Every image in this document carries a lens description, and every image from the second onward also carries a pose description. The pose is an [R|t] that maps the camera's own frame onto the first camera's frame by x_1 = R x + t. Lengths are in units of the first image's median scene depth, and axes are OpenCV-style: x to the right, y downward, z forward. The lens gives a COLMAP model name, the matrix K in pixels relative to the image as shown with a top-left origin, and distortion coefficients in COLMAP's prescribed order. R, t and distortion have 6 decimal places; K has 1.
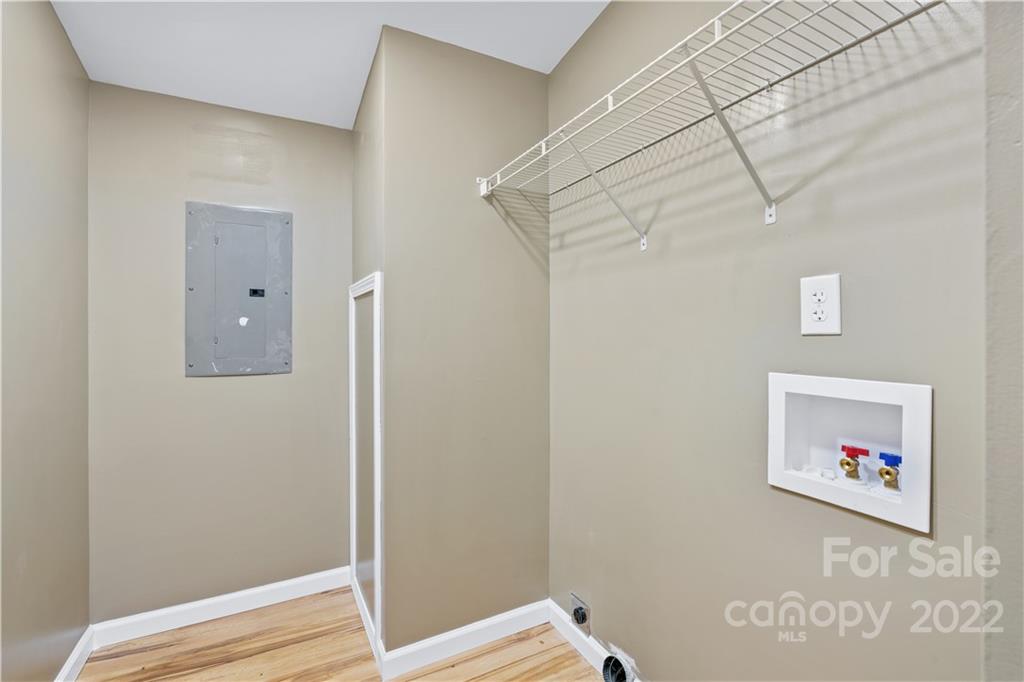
lens RADIAL K [[458.2, 0, 525.3], [0, 458.2, 327.0], [0, 0, 1]] dist [-0.010889, 0.000109]
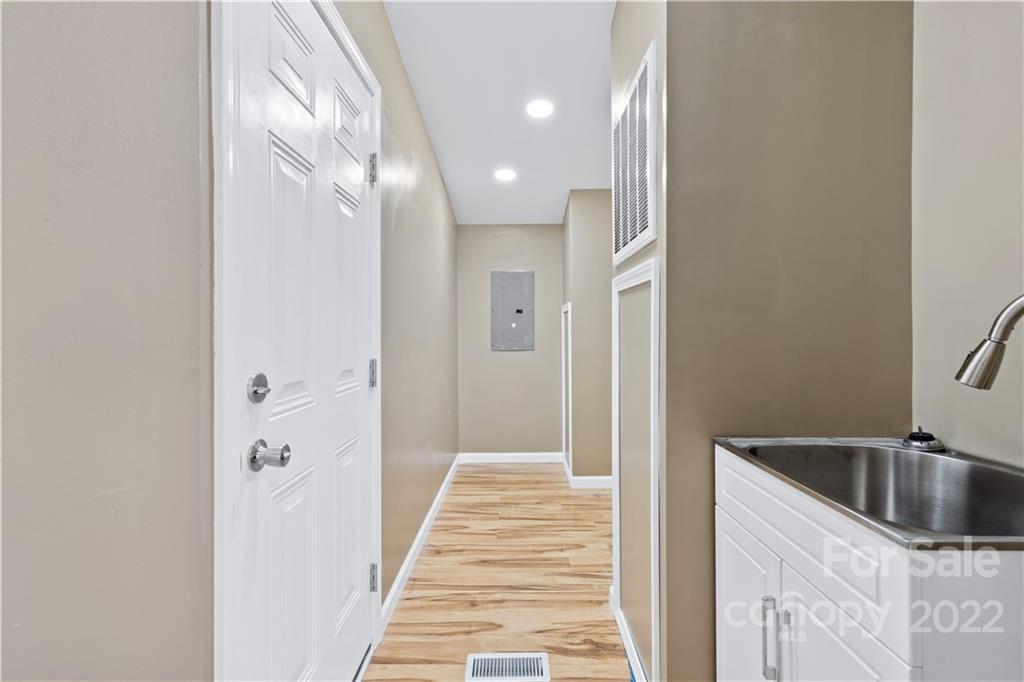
lens RADIAL K [[458.2, 0, 525.3], [0, 458.2, 327.0], [0, 0, 1]] dist [-0.010889, 0.000109]
pose [[0.879286, -0.003384, -0.476283, 0.441685], [0.005571, 0.999979, 0.003179, -0.011050], [0.476262, -0.005449, 0.879286, -0.846213]]
